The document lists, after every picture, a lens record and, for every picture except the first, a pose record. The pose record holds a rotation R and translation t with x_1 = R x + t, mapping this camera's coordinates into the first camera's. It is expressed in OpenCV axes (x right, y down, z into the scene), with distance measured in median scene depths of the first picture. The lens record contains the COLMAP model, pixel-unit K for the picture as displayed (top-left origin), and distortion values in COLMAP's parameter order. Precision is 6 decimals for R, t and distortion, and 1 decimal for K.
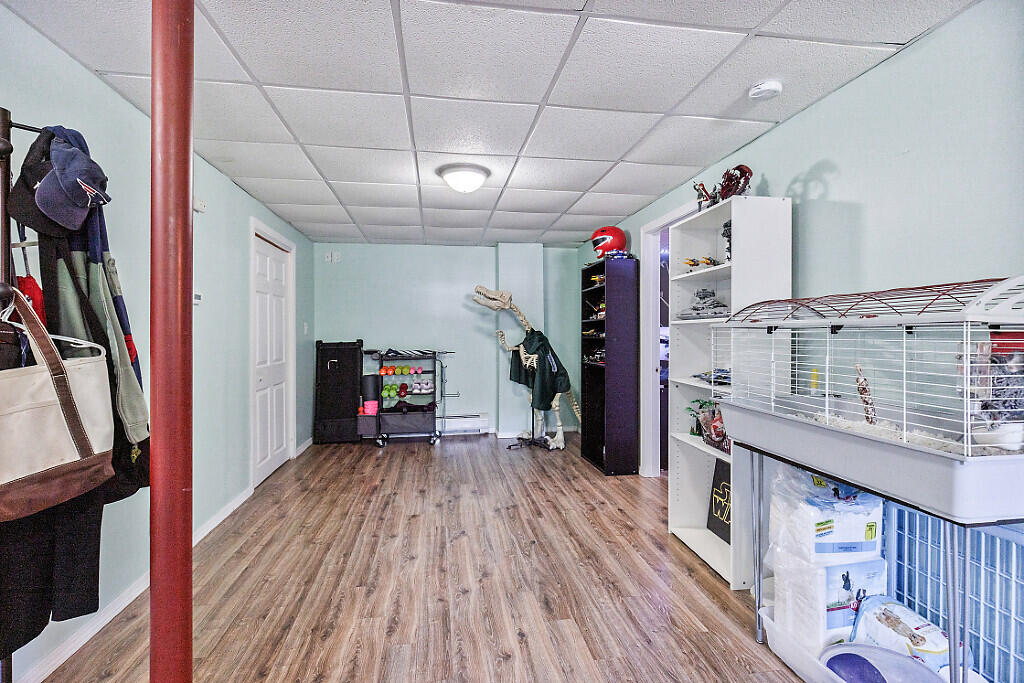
lens RADIAL K [[457.1, 0, 510.1], [0, 457.1, 332.9], [0, 0, 1]] dist [-0.002751, -0.000275]
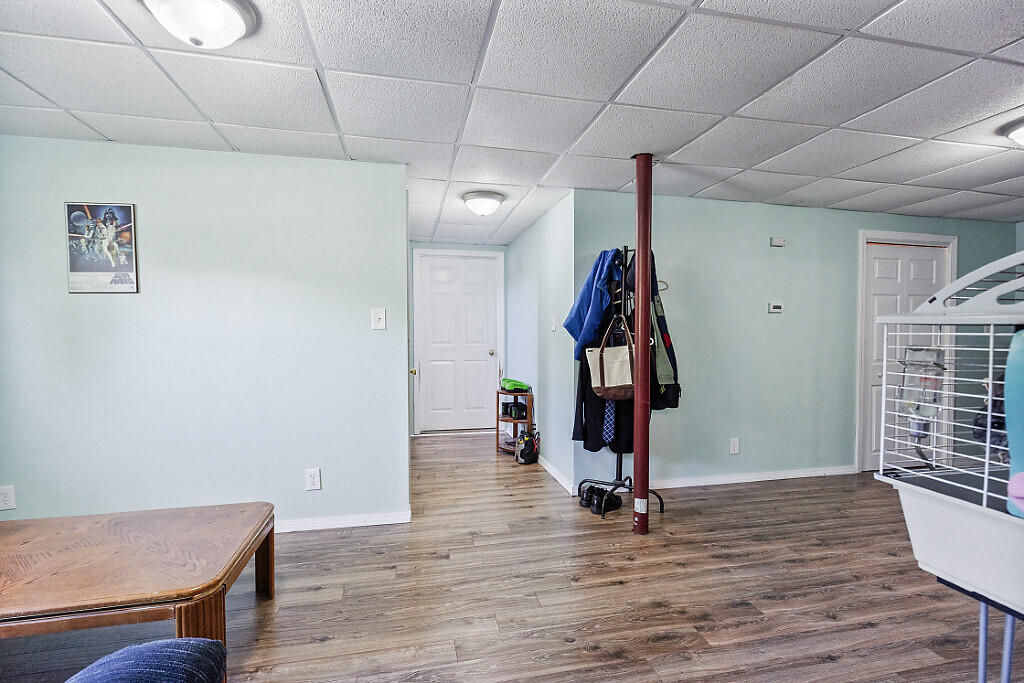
lens RADIAL K [[457.1, 0, 507.2], [0, 457.1, 344.2], [0, 0, 1]] dist [-0.002751, -0.000275]
pose [[0.060812, 0.027481, -0.997771, 0.960446], [0.003519, 0.999609, 0.027746, -0.006826], [0.998143, -0.005199, 0.060691, 0.111987]]
